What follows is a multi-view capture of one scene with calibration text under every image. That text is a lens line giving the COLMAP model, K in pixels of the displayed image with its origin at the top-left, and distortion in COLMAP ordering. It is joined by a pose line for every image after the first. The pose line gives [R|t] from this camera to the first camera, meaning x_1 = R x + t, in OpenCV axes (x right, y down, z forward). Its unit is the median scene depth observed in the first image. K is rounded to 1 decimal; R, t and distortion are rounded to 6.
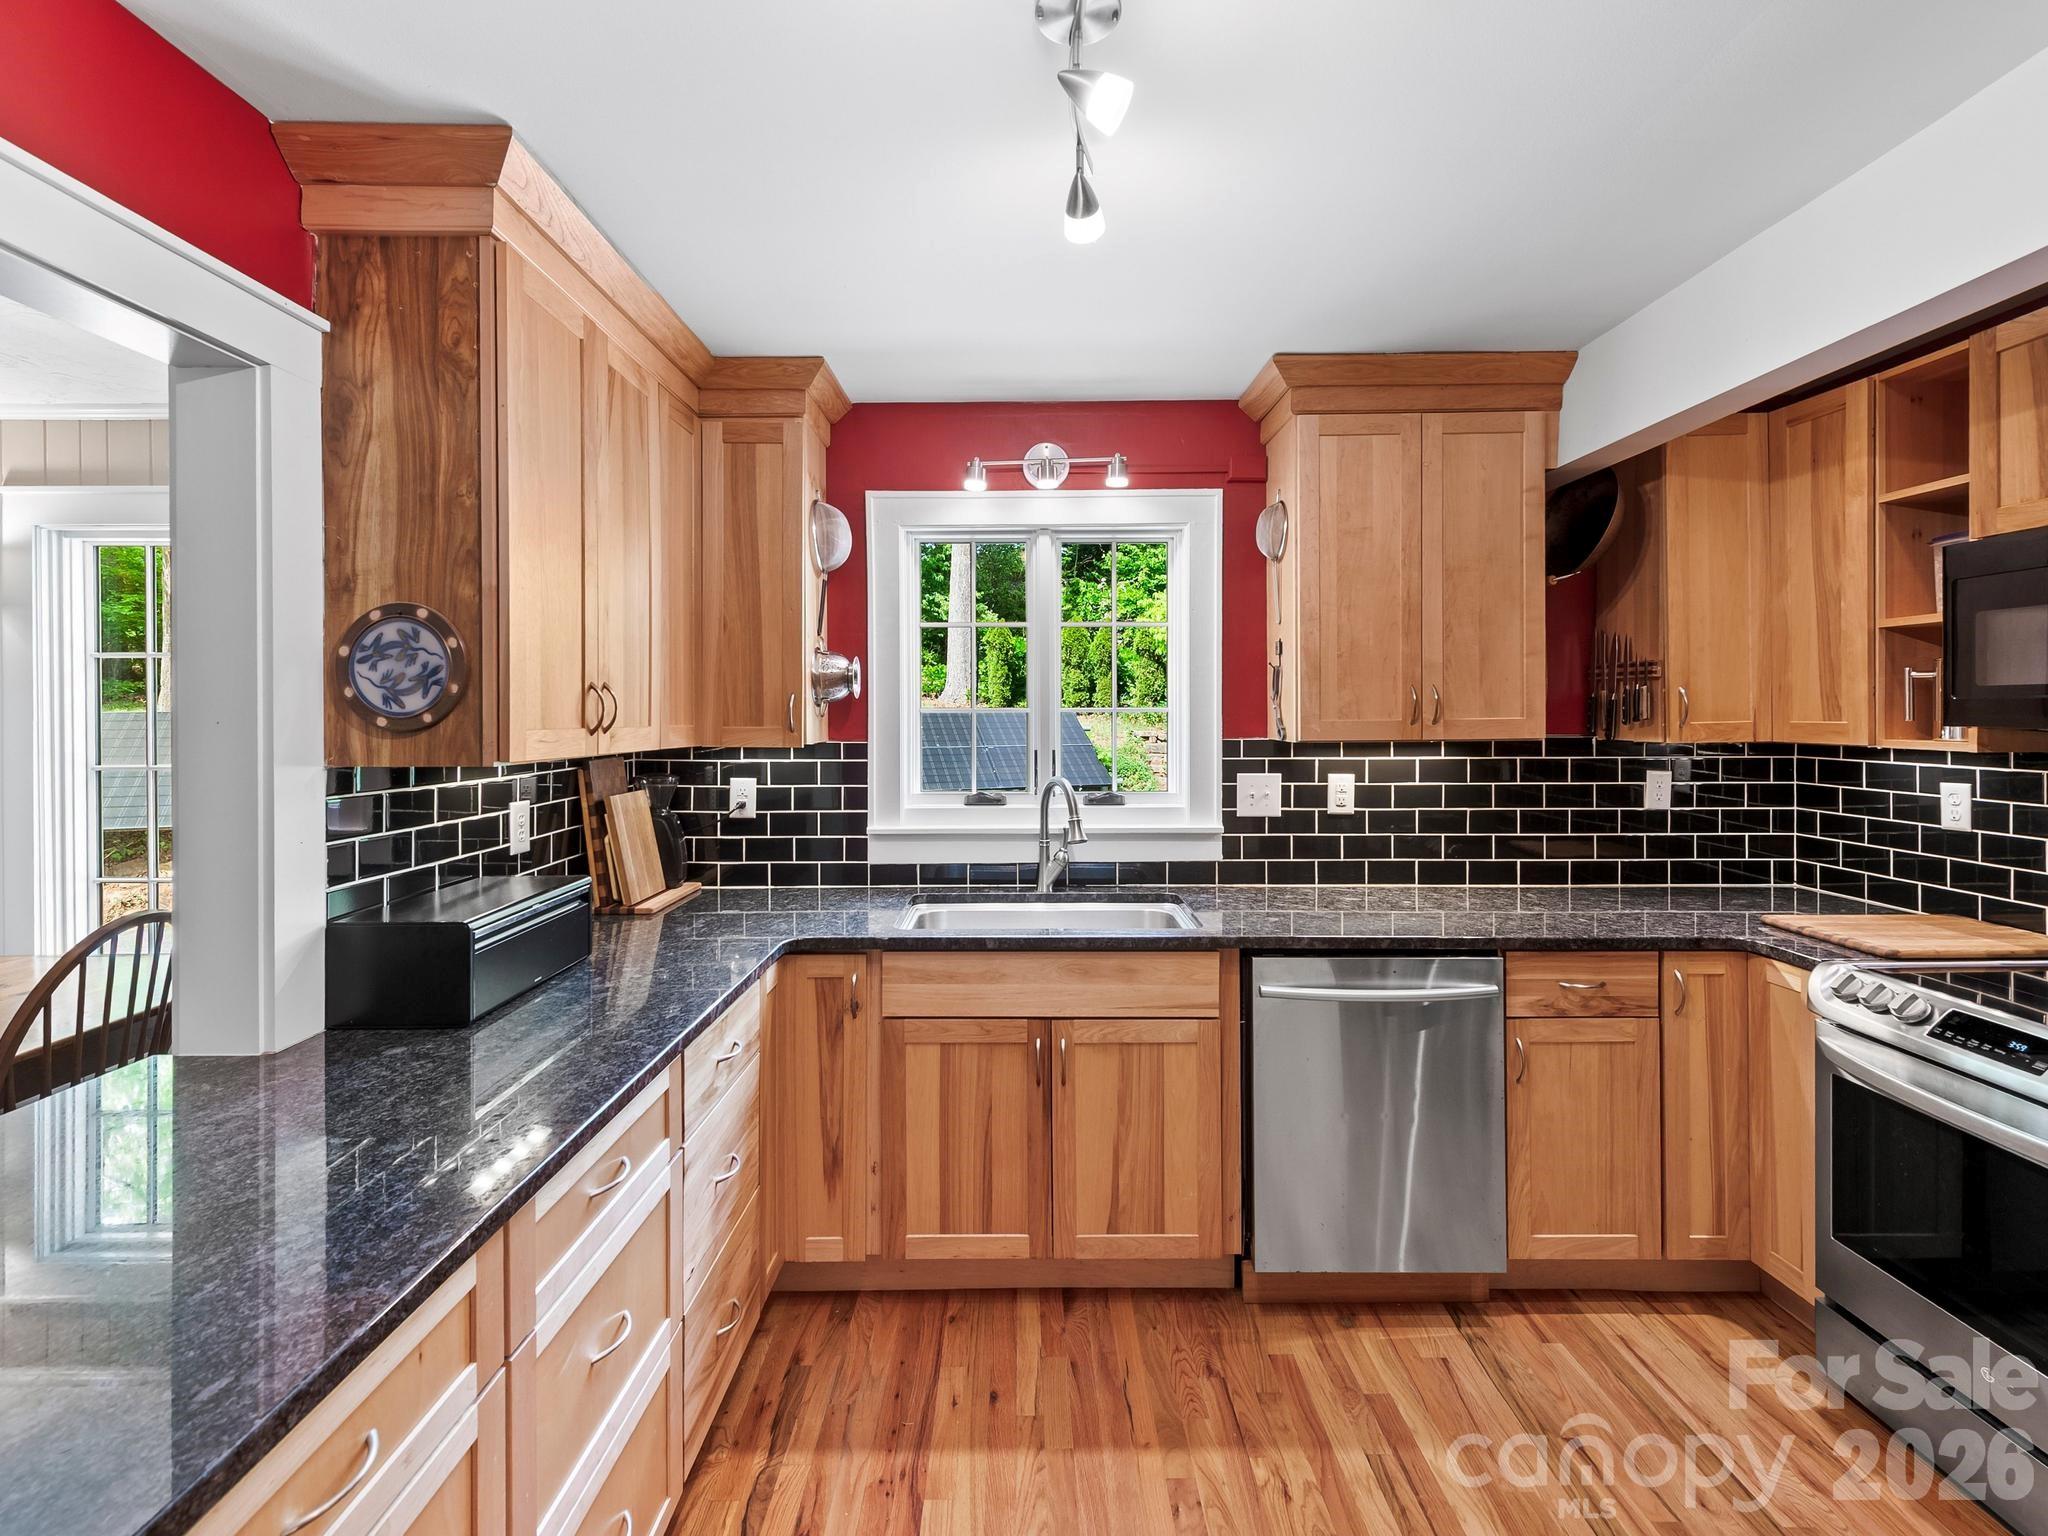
lens RADIAL K [[923.6, 0, 1021.8], [0, 923.6, 717.4], [0, 0, 1]] dist [0.018392, -0.007849]
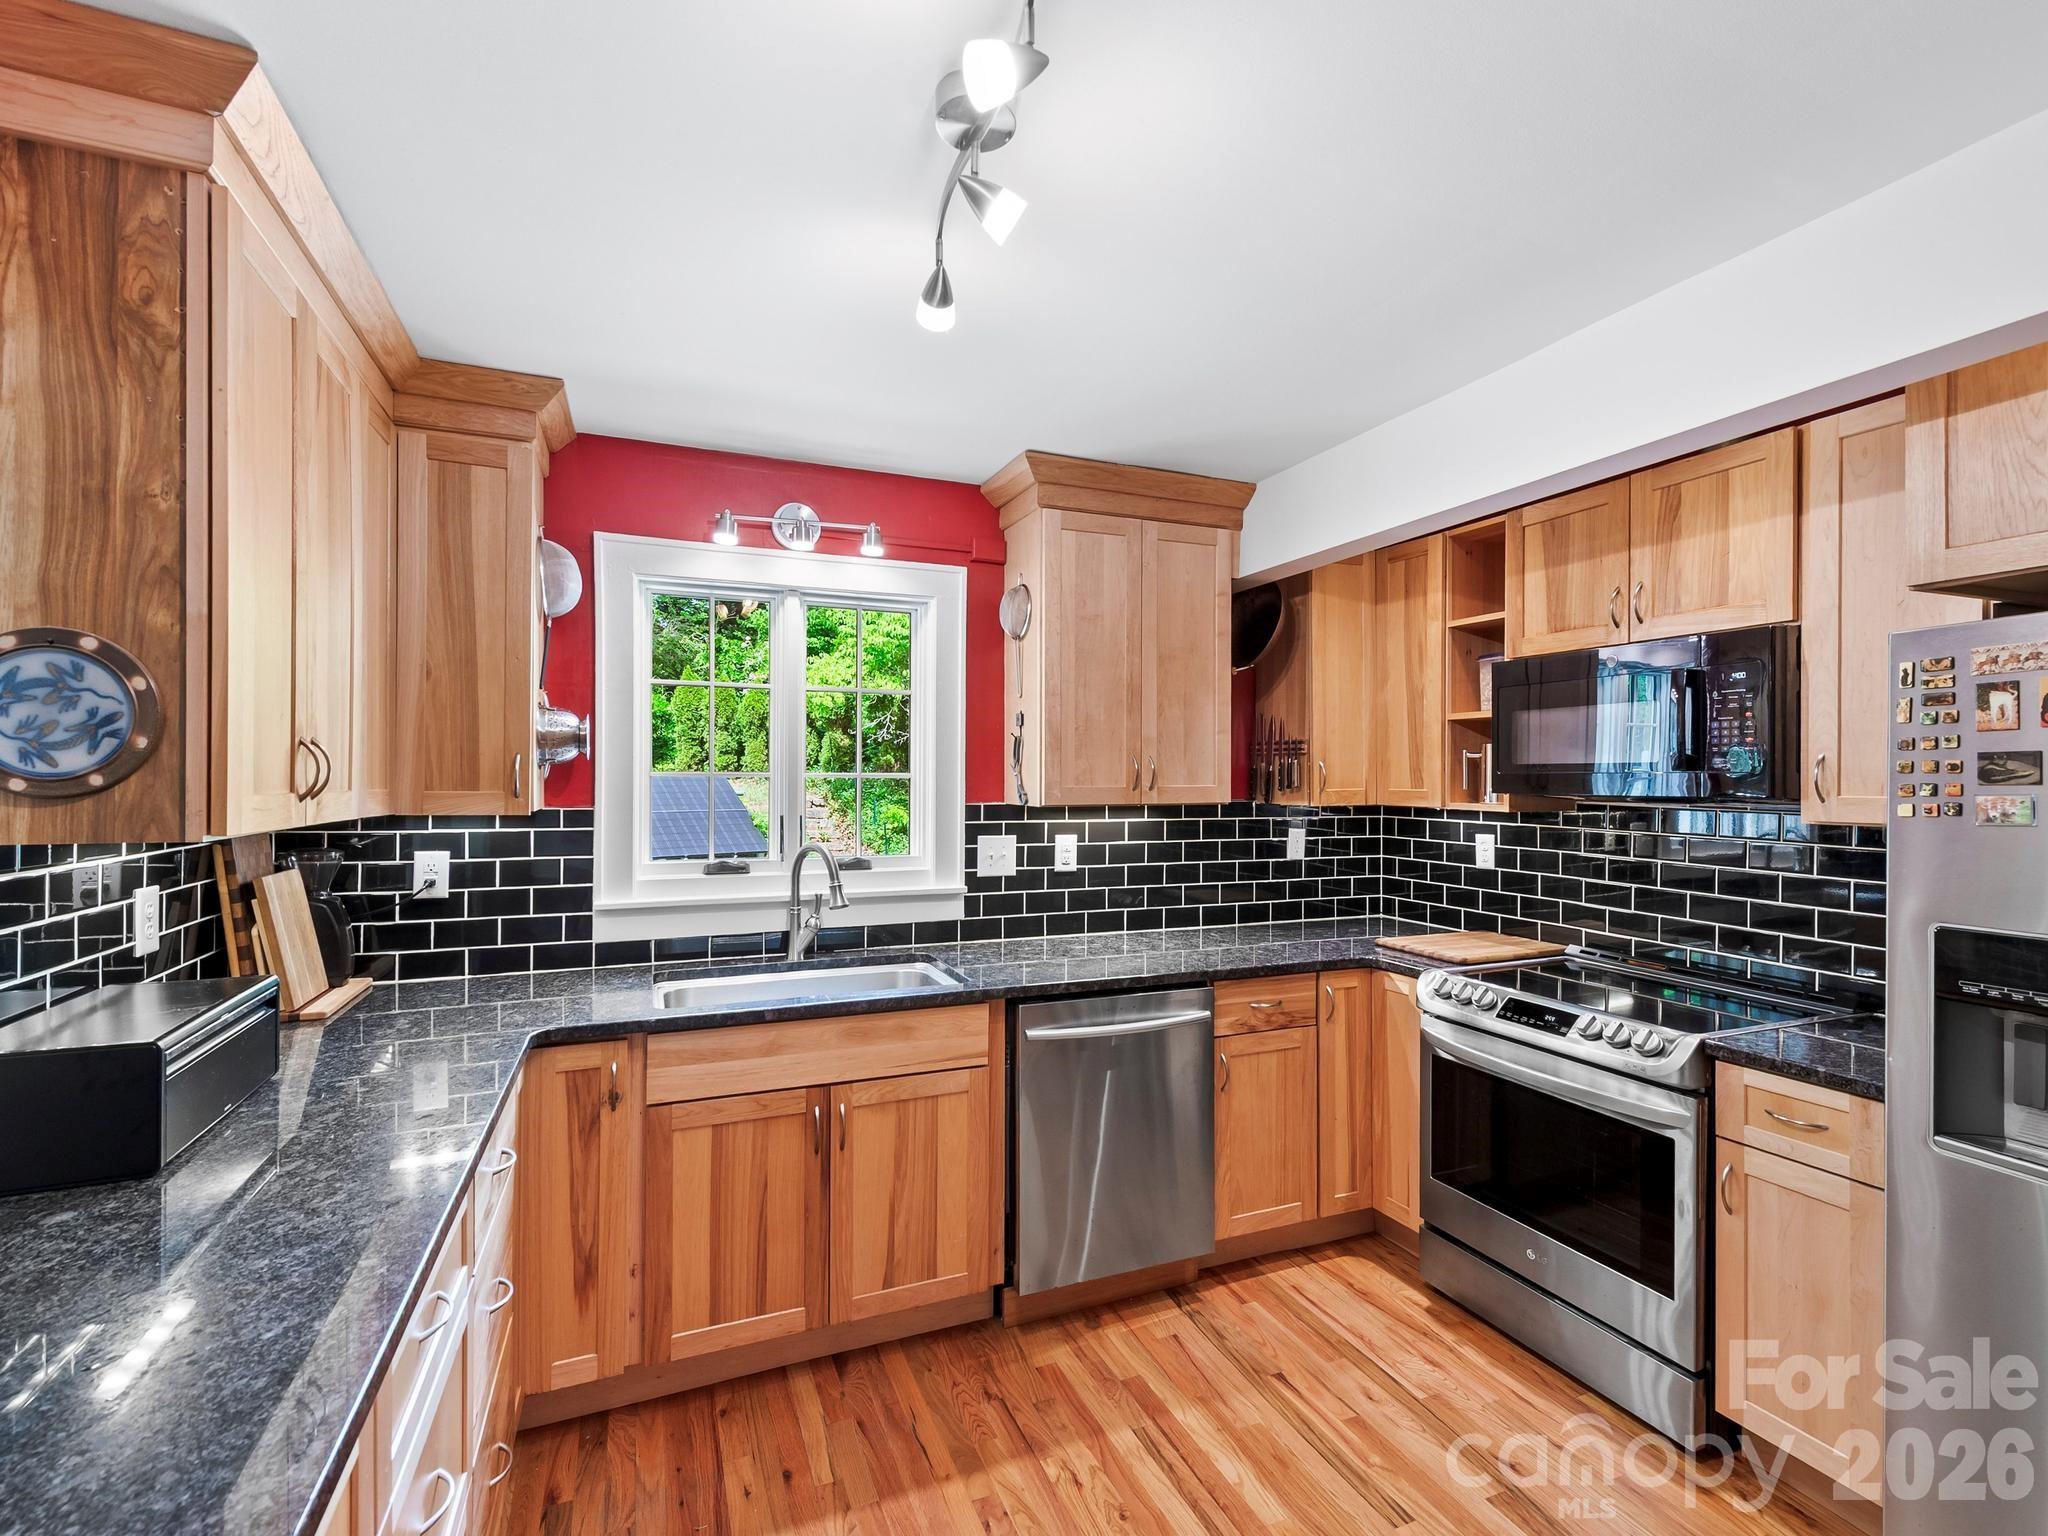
lens RADIAL K [[925.3, 0, 1024.7], [0, 925.3, 779.7], [0, 0, 1]] dist [0.018491, -0.007424]
pose [[0.923958, 0.006963, 0.382431, -0.143477], [-0.006000, 0.999975, -0.003711, -0.000918], [-0.382447, 0.001134, 0.923977, -0.004226]]
